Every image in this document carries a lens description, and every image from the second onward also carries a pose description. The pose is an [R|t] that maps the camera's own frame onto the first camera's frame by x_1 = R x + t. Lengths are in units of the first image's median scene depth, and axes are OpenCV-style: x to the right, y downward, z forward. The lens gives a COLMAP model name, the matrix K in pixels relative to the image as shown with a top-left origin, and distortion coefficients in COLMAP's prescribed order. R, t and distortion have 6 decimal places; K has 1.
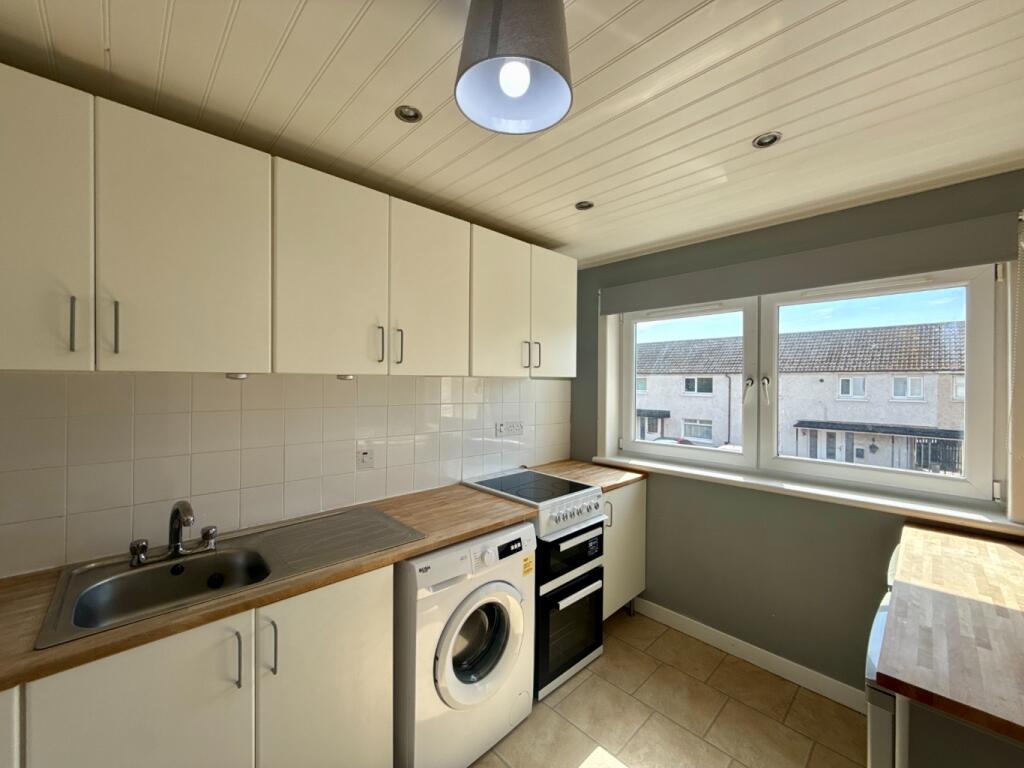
lens RADIAL K [[408.0, 0, 510.2], [0, 408.0, 383.5], [0, 0, 1]] dist [0.000126, 0.000444]
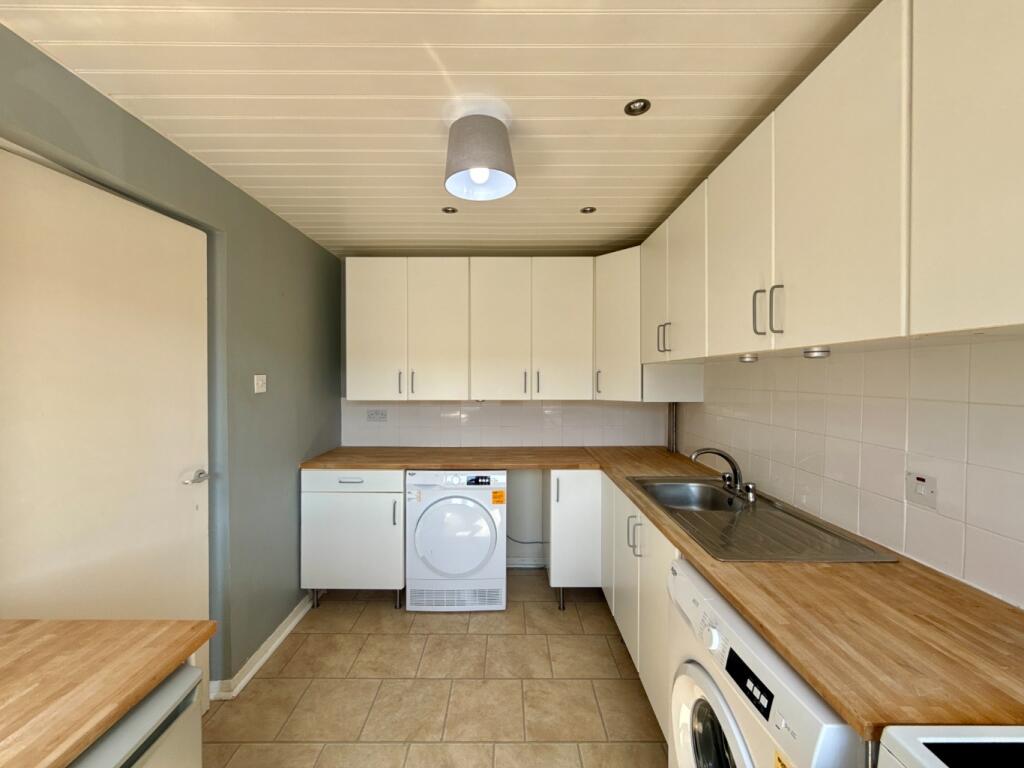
lens RADIAL K [[408.0, 0, 509.2], [0, 408.0, 382.3], [0, 0, 1]] dist [0.000126, 0.000444]
pose [[-0.692663, 0.004567, -0.721247, 0.518045], [-0.006138, 0.999906, 0.012227, 0.026865], [0.721236, 0.012896, -0.692570, 1.033178]]
